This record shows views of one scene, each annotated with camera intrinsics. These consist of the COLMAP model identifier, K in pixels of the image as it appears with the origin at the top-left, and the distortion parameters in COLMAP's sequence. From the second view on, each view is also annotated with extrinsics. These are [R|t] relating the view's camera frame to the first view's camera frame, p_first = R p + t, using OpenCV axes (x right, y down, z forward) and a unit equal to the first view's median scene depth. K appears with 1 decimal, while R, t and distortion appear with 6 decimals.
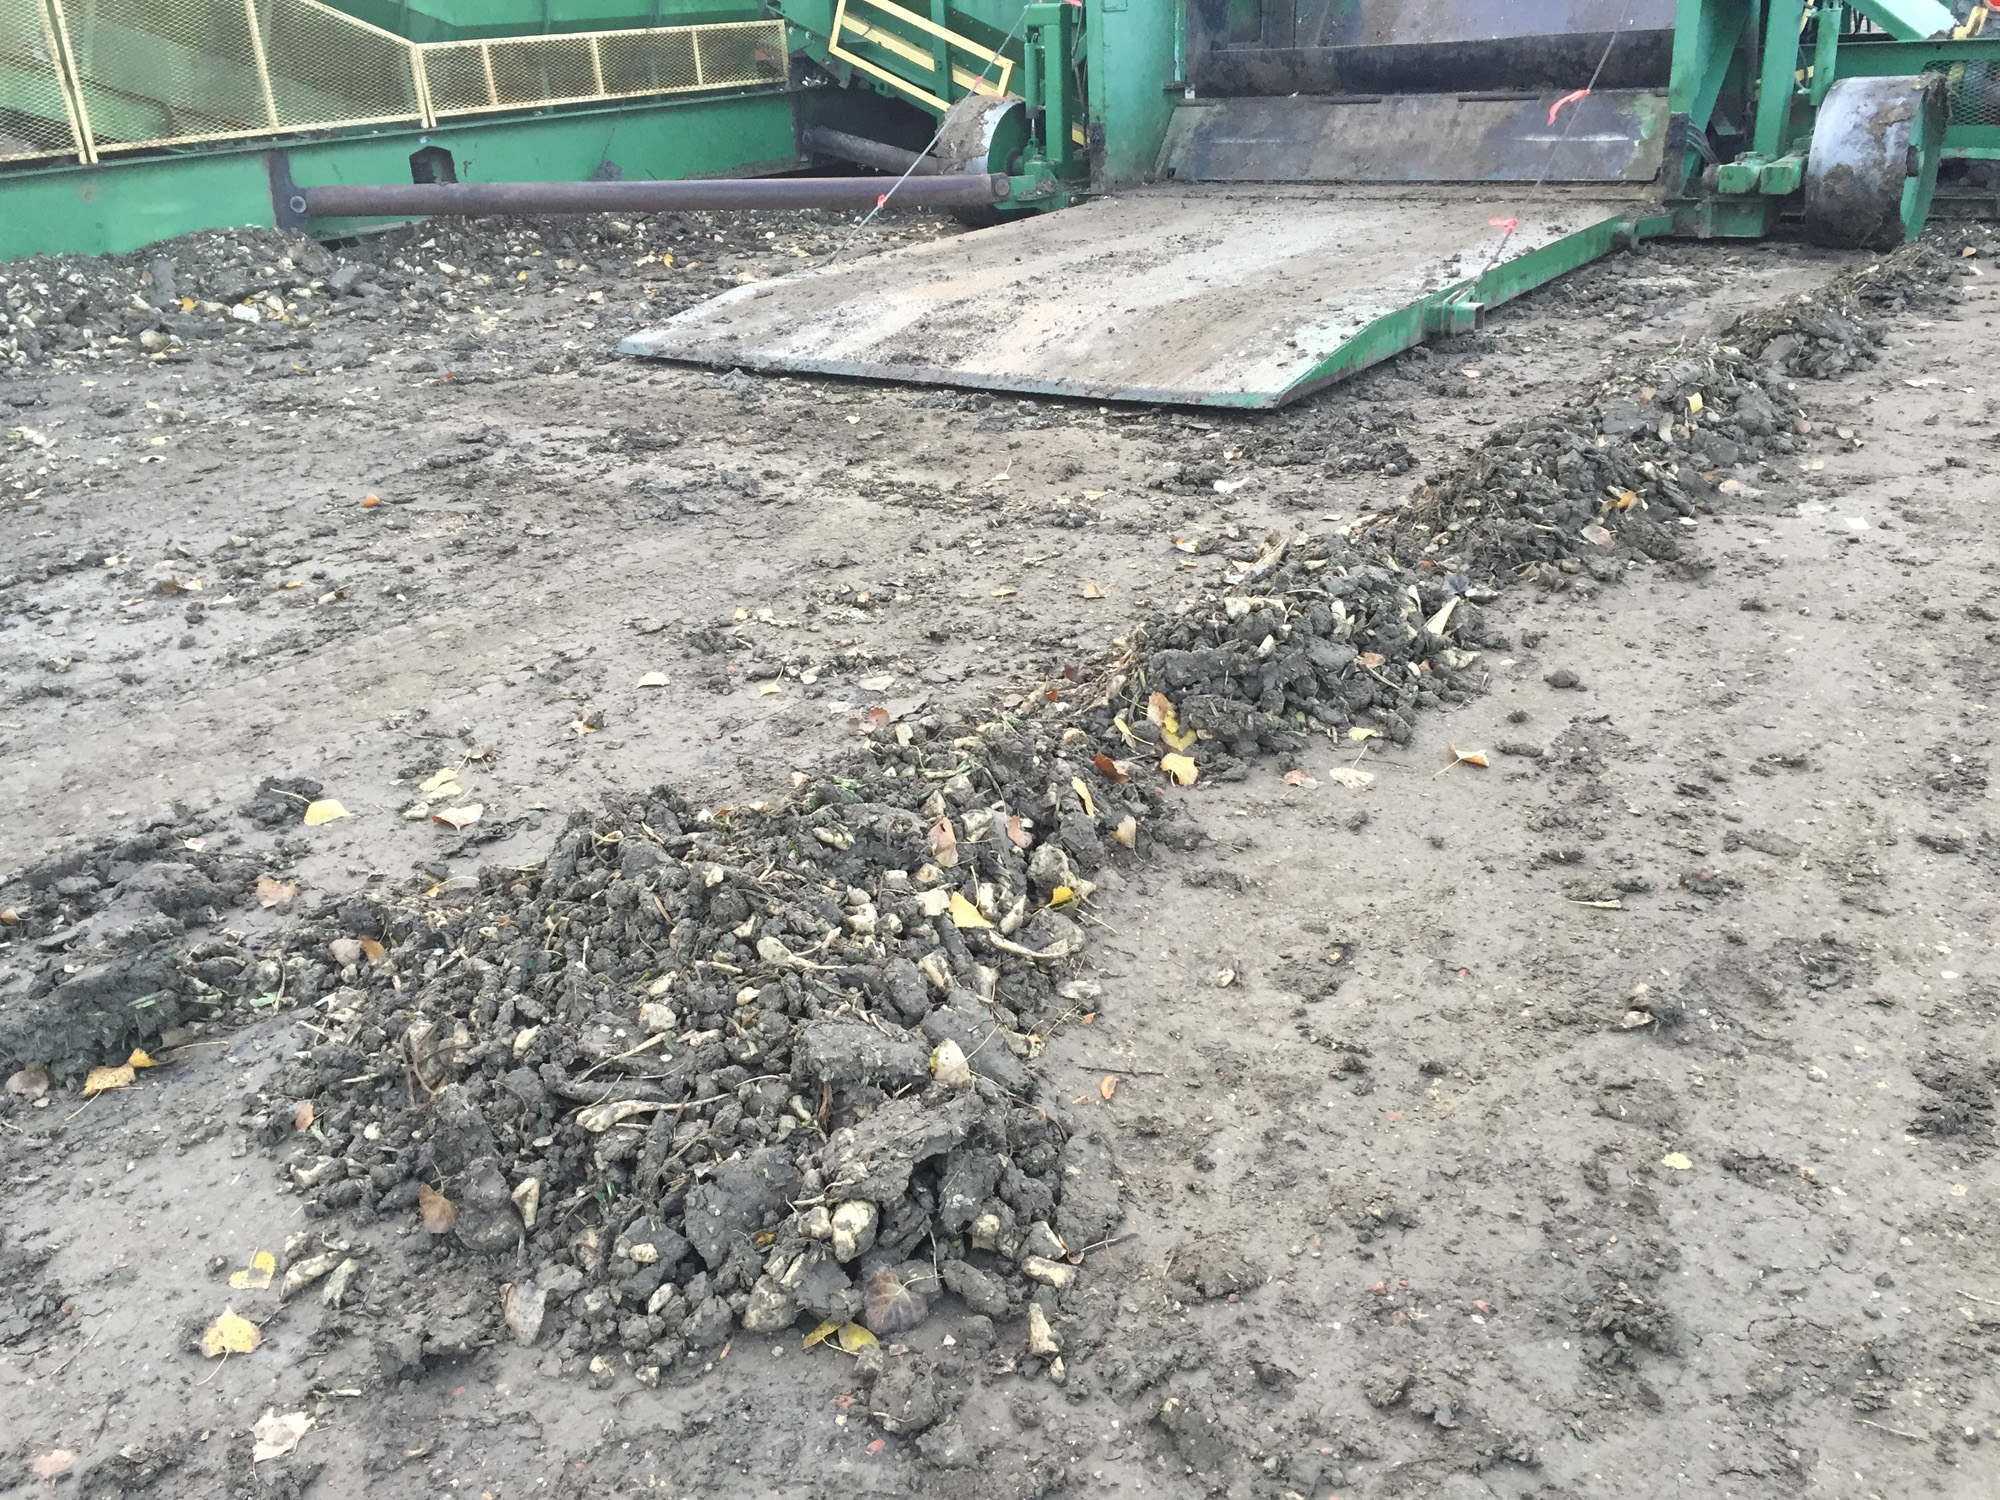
lens RADIAL K [[1677.3, 0, 1010.3], [0, 1677.3, 743.0], [0, 0, 1]] dist [0.081430, -0.102955]
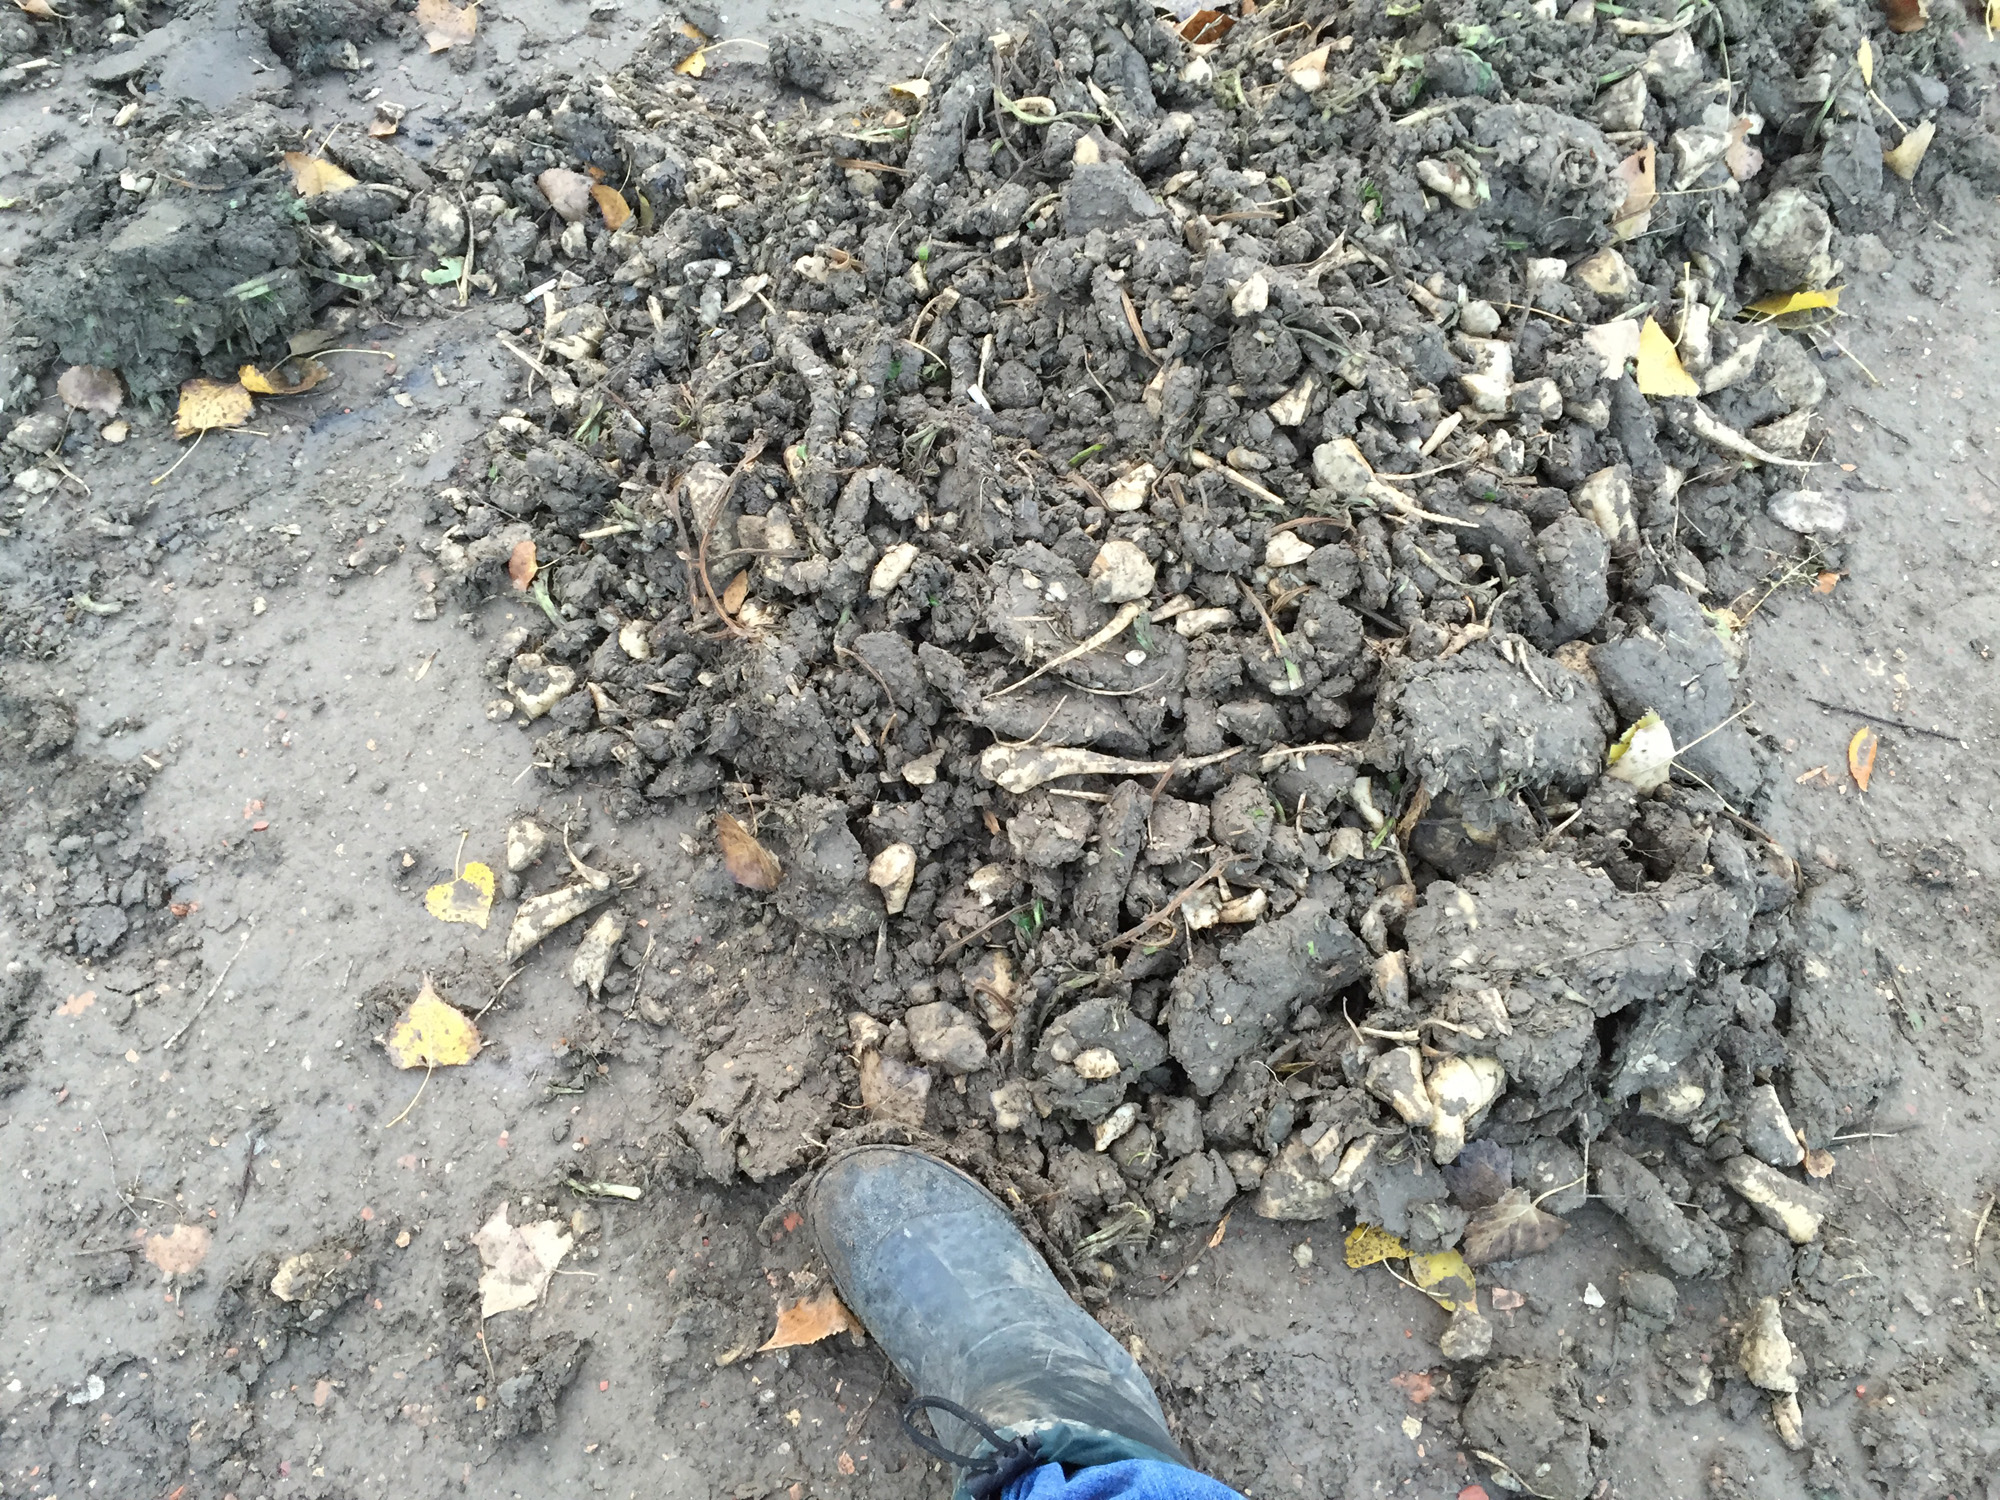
lens RADIAL K [[1677.3, 0, 1010.3], [0, 1677.3, 743.0], [0, 0, 1]] dist [0.081430, -0.102955]
pose [[0.982624, 0.177341, -0.054774, -0.202809], [-0.112810, 0.804975, 0.582486, -0.107449], [0.147391, -0.566185, 0.810993, 0.508301]]
